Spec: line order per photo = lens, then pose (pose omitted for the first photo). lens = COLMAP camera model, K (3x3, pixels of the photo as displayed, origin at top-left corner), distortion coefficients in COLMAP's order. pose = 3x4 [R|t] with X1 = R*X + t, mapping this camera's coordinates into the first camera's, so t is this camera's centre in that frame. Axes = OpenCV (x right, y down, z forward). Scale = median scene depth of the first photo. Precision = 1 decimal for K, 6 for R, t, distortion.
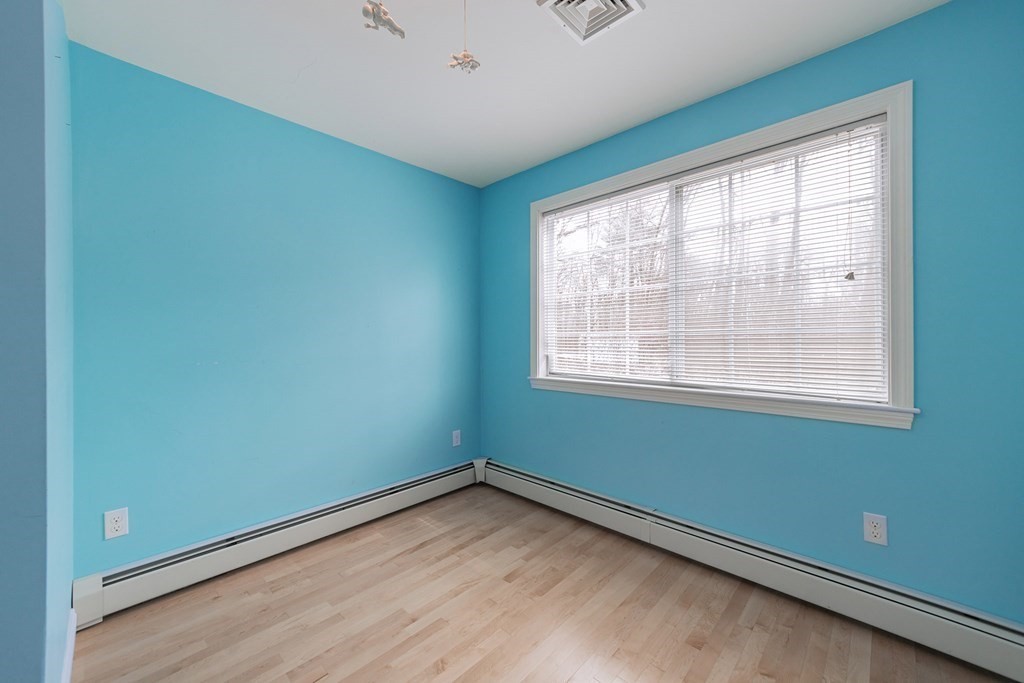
lens RADIAL K [[406.2, 0, 524.0], [0, 406.2, 337.1], [0, 0, 1]] dist [0.000540, -0.000339]
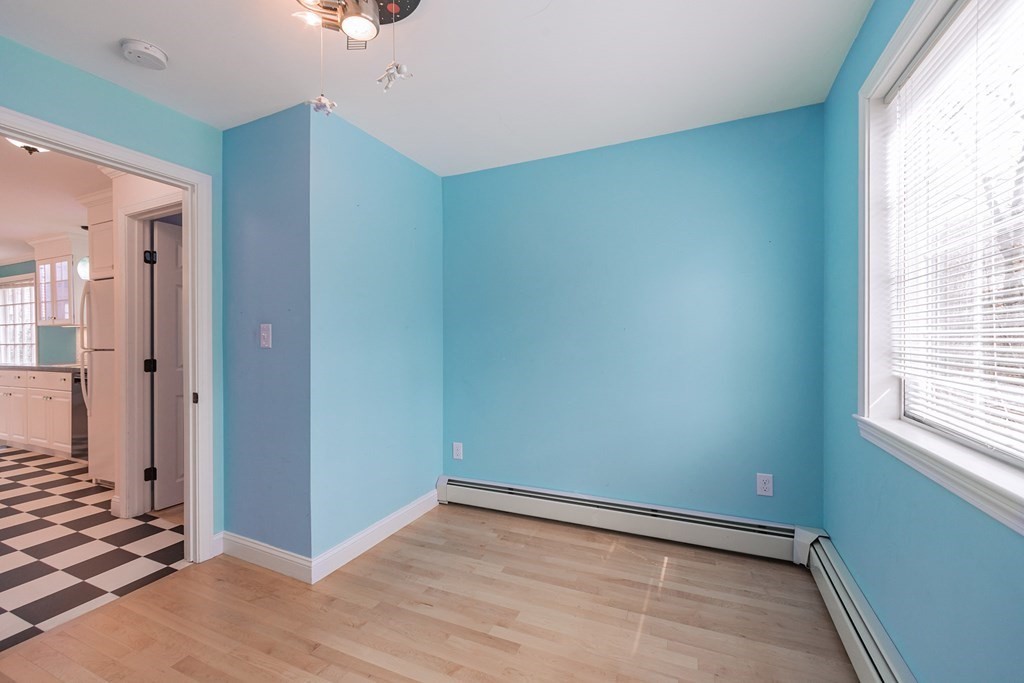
lens RADIAL K [[406.2, 0, 524.0], [0, 406.2, 337.1], [0, 0, 1]] dist [0.000540, -0.000339]
pose [[0.336268, 0.004064, -0.941758, 0.505914], [0.001104, 0.999988, 0.004710, -0.015220], [0.941766, -0.002623, 0.336260, 0.521876]]
